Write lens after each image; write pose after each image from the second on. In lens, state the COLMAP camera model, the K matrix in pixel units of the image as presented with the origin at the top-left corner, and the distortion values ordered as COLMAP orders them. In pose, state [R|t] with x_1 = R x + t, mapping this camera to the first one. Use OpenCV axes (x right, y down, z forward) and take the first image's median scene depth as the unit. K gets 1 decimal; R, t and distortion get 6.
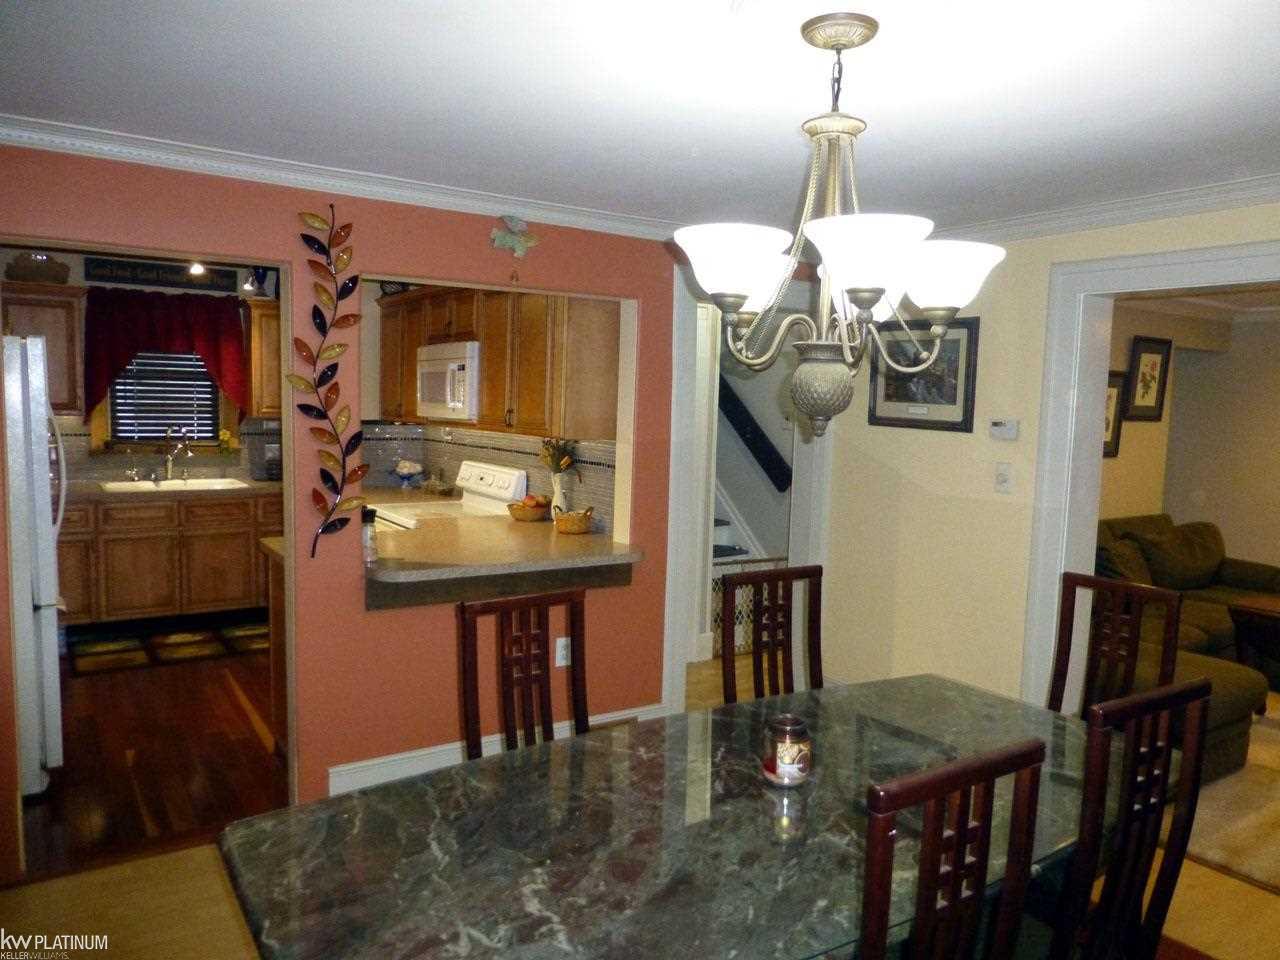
lens RADIAL K [[895.1, 0, 640.0], [0, 895.1, 480.0], [0, 0, 1]] dist [-0.053254, -0.001423]
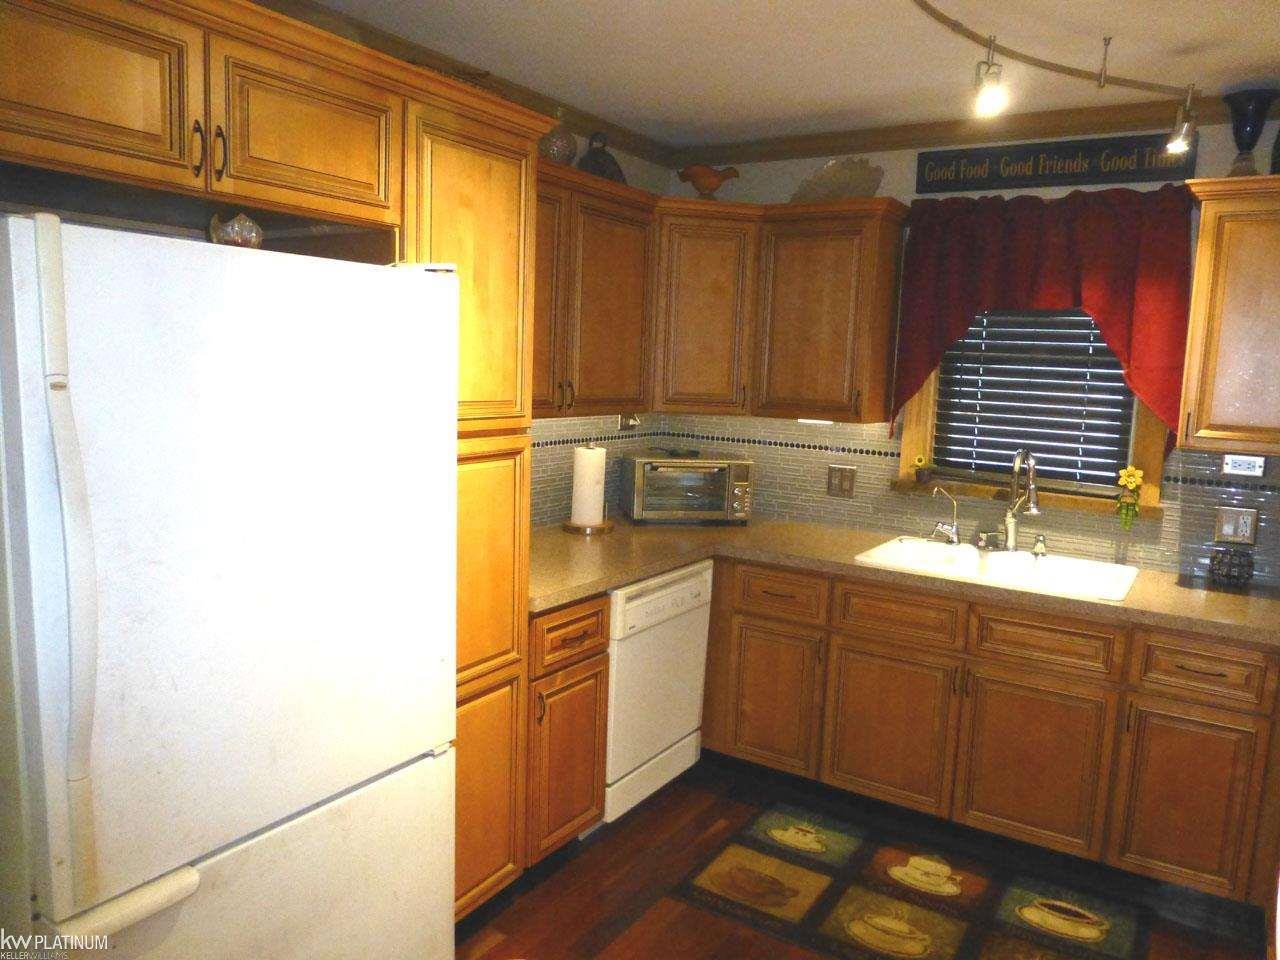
lens RADIAL K [[895.1, 0, 640.0], [0, 895.1, 480.0], [0, 0, 1]] dist [-0.053254, -0.001423]
pose [[0.387860, 0.102516, -0.915999, -0.134144], [-0.113714, 0.991526, 0.062819, -0.051765], [0.914677, 0.079797, 0.396231, 0.584926]]
